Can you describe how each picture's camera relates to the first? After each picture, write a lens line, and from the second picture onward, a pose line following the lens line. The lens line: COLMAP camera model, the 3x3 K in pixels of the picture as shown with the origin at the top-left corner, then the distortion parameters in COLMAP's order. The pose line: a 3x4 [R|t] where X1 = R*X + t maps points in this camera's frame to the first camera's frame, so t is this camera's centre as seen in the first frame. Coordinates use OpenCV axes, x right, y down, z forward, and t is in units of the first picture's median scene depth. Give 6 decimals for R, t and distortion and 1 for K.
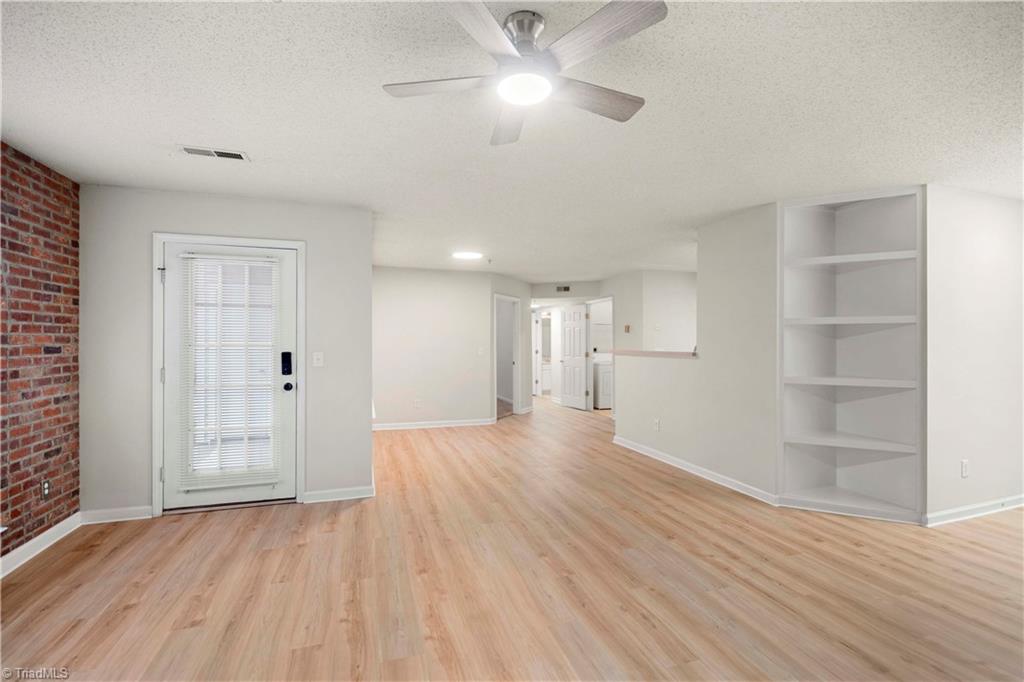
lens RADIAL K [[453.6, 0, 512.0], [0, 453.6, 341.0], [0, 0, 1]] dist [0.000489, 0.000215]
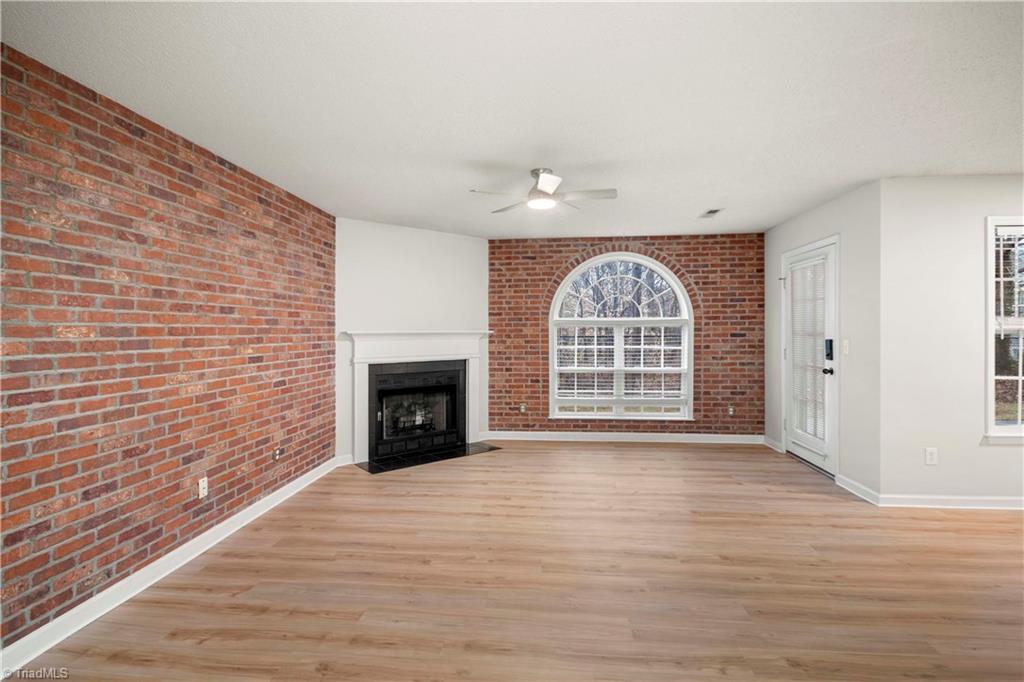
lens RADIAL K [[483.7, 0, 503.8], [0, 483.7, 330.1], [0, 0, 1]] dist [-0.001252, -0.001615]
pose [[-0.401781, -0.000405, -0.915736, 1.019957], [0.007545, 0.999964, -0.003753, 0.000712], [0.915705, -0.008417, -0.401763, 0.865744]]
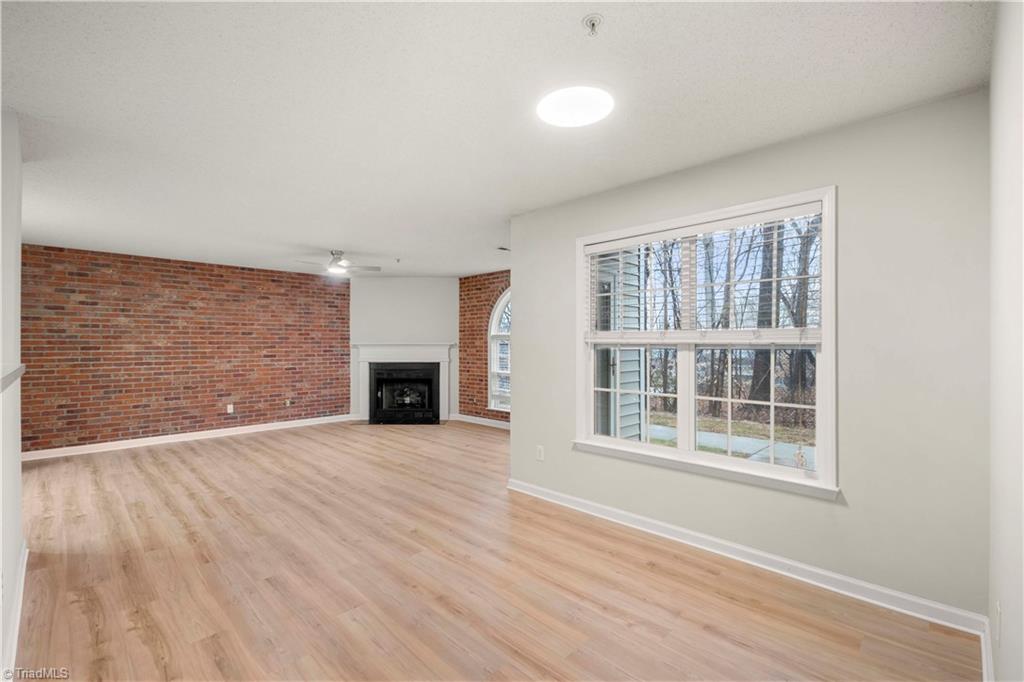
lens RADIAL K [[453.6, 0, 512.0], [0, 453.6, 341.0], [0, 0, 1]] dist [0.000489, 0.000215]
pose [[-0.890634, -0.001624, -0.454719, 0.209559], [0.002679, 0.999958, -0.008819, 0.008339], [0.454714, -0.009073, -0.890591, 2.368213]]
